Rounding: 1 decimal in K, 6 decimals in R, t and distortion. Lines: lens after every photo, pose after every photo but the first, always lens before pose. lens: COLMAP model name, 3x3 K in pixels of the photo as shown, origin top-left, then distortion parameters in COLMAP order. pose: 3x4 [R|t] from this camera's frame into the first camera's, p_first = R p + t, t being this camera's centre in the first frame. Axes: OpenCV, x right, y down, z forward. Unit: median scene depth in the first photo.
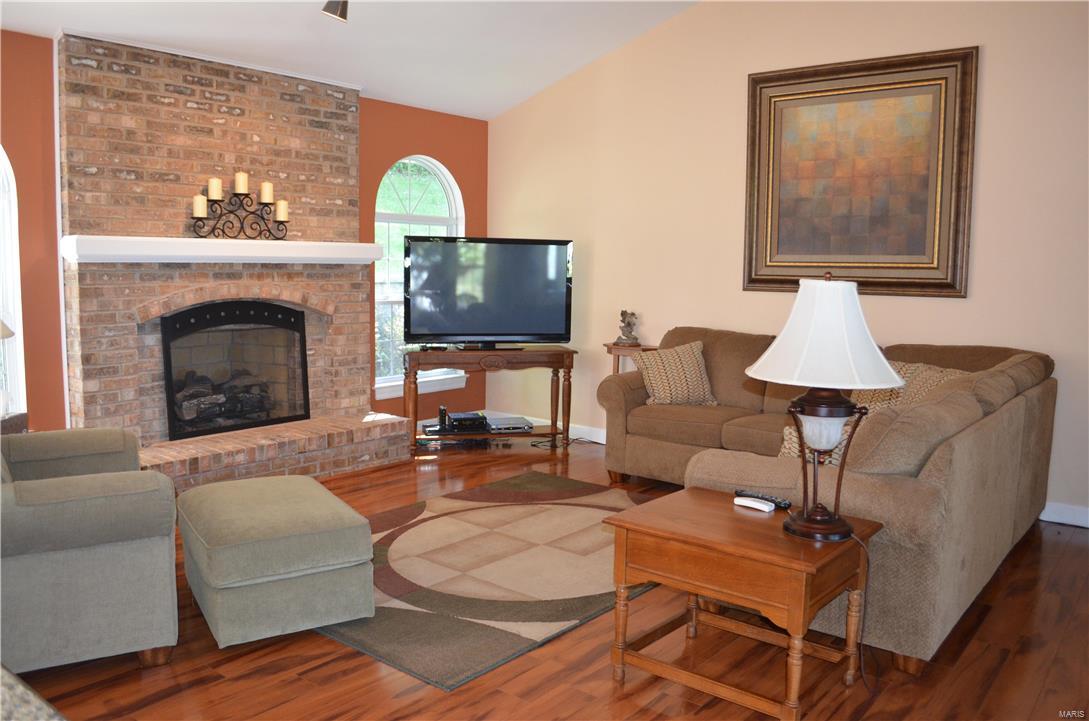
lens RADIAL K [[864.4, 0, 563.4], [0, 864.4, 362.1], [0, 0, 1]] dist [-0.074519, 0.000734]
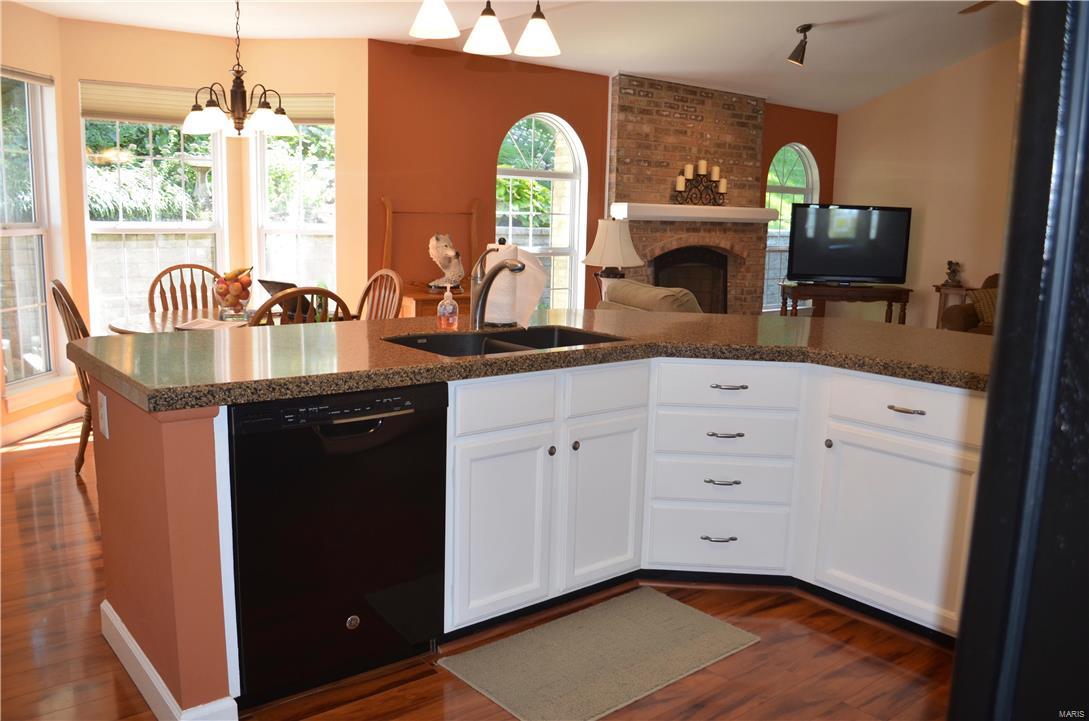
lens RADIAL K [[864.4, 0, 563.4], [0, 864.4, 362.1], [0, 0, 1]] dist [-0.074519, 0.000734]
pose [[0.976237, 0.042203, -0.212558, -0.274172], [-0.030888, 0.997937, 0.056280, 0.050268], [0.214495, -0.048377, 0.975526, -0.514152]]
